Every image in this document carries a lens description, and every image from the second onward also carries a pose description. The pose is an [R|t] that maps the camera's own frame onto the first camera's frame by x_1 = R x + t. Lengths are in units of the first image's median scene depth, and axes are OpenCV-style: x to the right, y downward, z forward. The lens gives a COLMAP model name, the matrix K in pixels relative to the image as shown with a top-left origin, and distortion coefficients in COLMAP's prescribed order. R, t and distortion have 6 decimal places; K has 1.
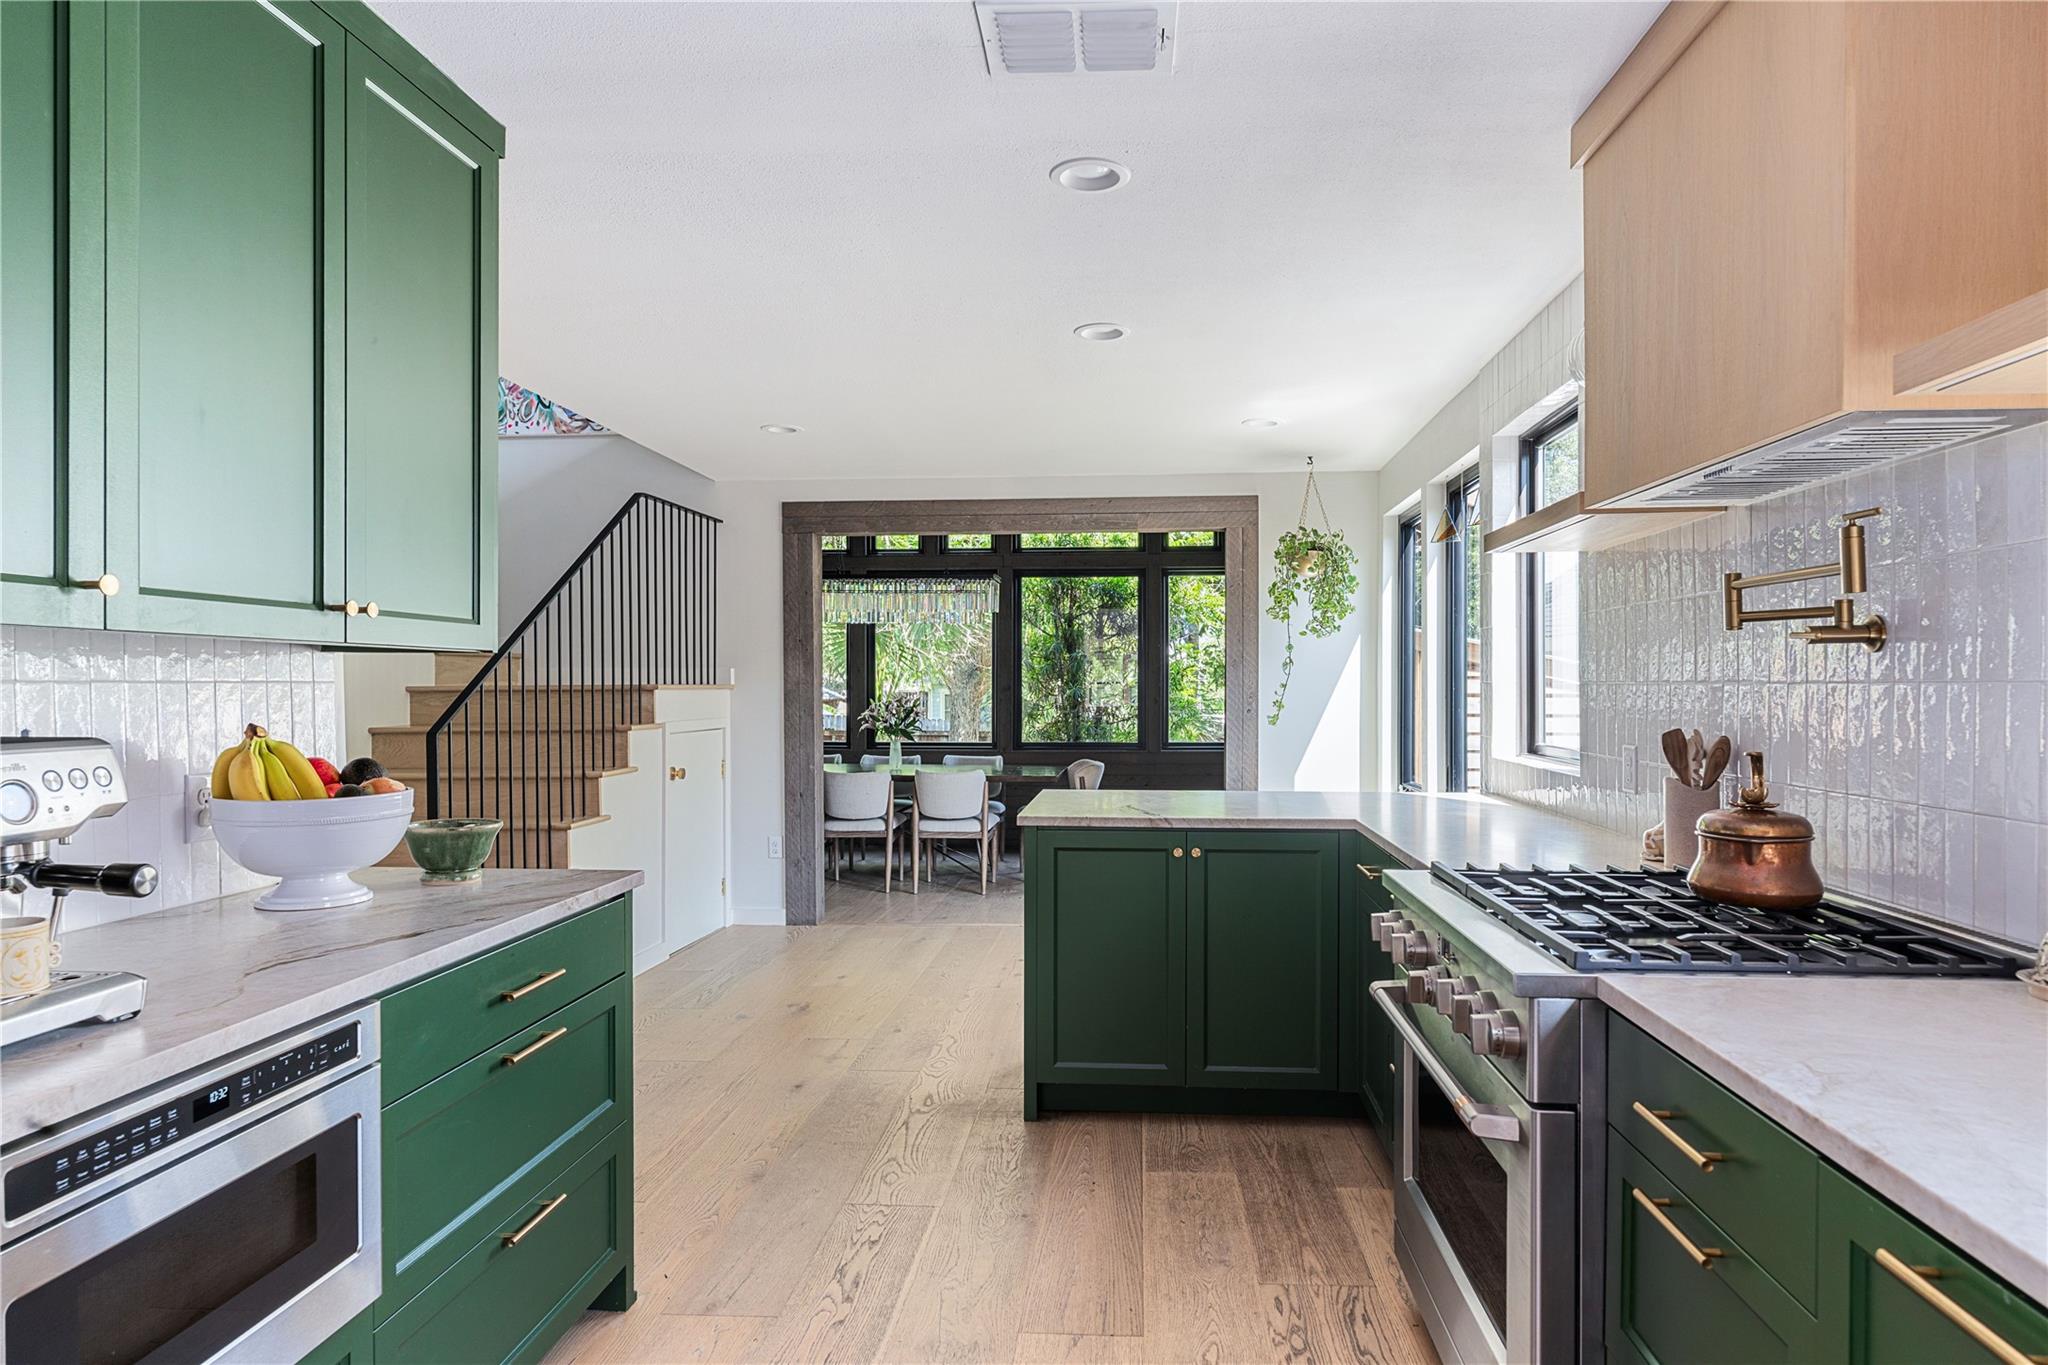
lens RADIAL K [[1250.5, 0, 1037.3], [0, 1250.5, 698.3], [0, 0, 1]] dist [0.006716, 0.003164]
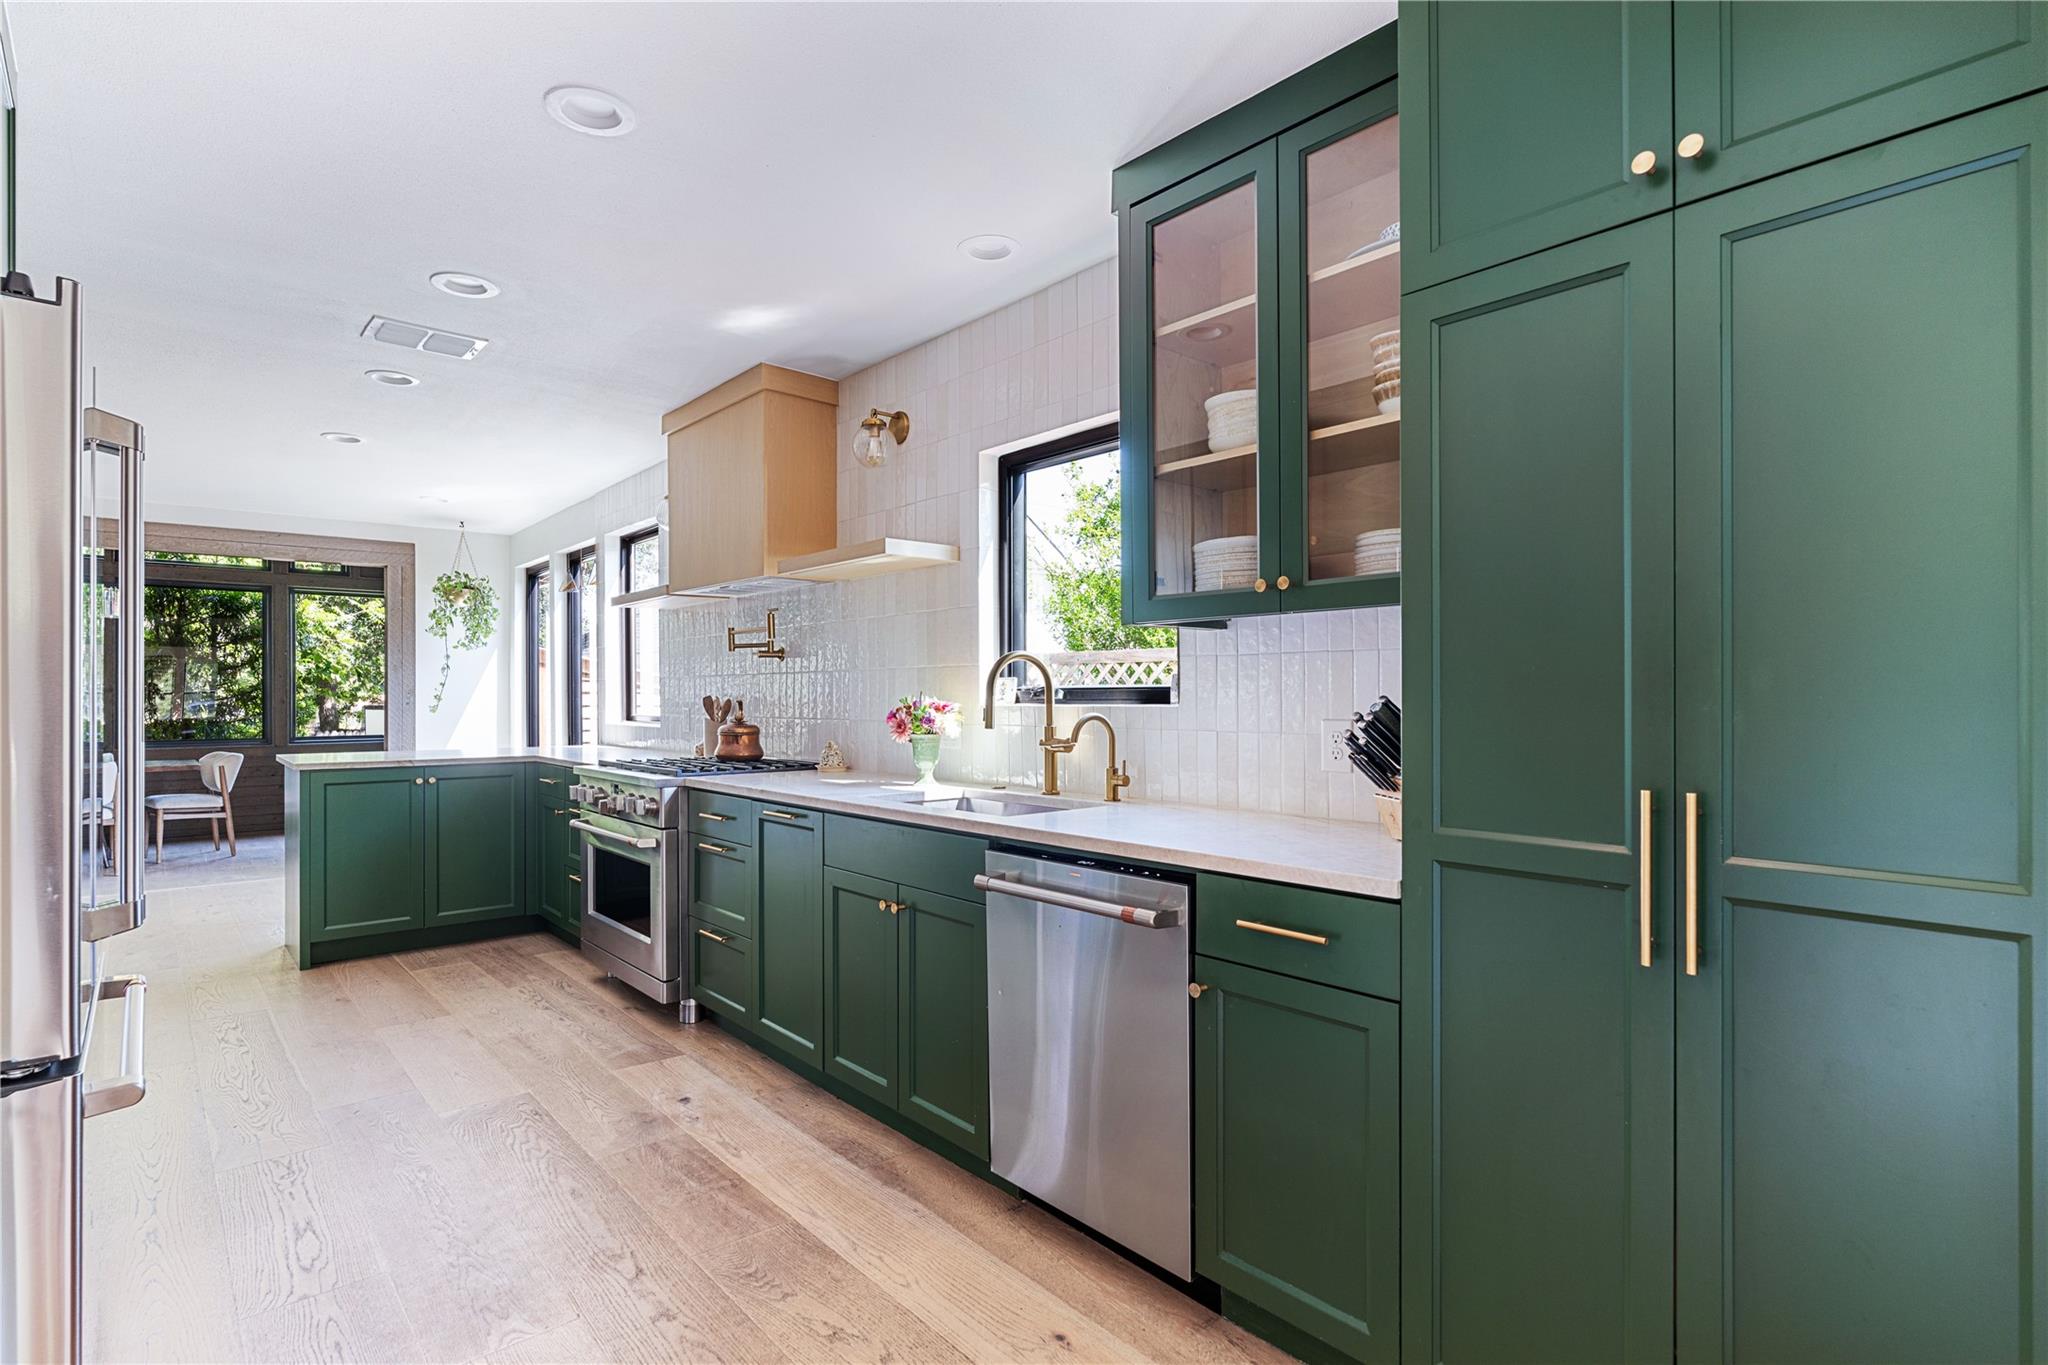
lens RADIAL K [[1048.2, 0, 1037.3], [0, 1048.2, 695.1], [0, 0, 1]] dist [-0.011448, 0.000463]
pose [[0.707730, -0.000364, 0.706483, -0.341376], [0.008934, 0.999925, -0.008435, 0.039431], [-0.706426, 0.012281, 0.707680, -0.635754]]
